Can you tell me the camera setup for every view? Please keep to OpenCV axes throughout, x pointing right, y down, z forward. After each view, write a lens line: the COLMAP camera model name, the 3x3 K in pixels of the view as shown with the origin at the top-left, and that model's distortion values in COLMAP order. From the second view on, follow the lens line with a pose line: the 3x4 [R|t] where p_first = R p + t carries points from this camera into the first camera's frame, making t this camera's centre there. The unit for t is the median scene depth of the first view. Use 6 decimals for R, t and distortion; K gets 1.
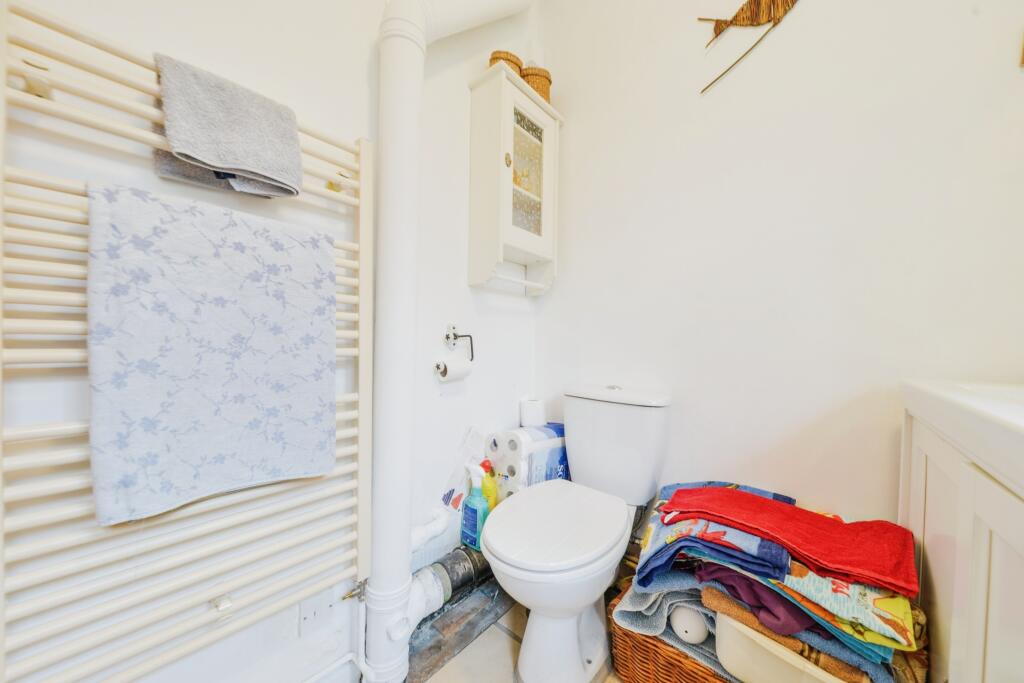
lens RADIAL K [[355.8, 0, 512.6], [0, 355.8, 344.9], [0, 0, 1]] dist [0.000232, -0.004474]
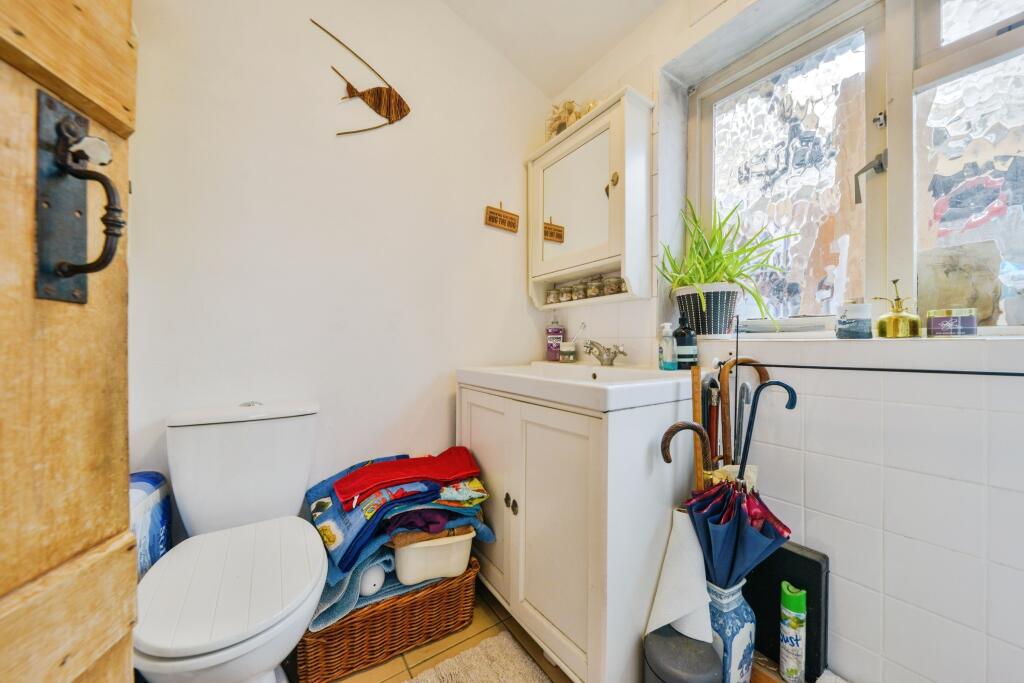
lens RADIAL K [[355.8, 0, 512.6], [0, 355.8, 344.9], [0, 0, 1]] dist [0.000232, -0.004474]
pose [[0.256169, -0.015789, 0.966503, -0.600204], [0.016885, 0.999787, 0.011857, -0.040587], [-0.966484, 0.013282, 0.256381, 0.211061]]
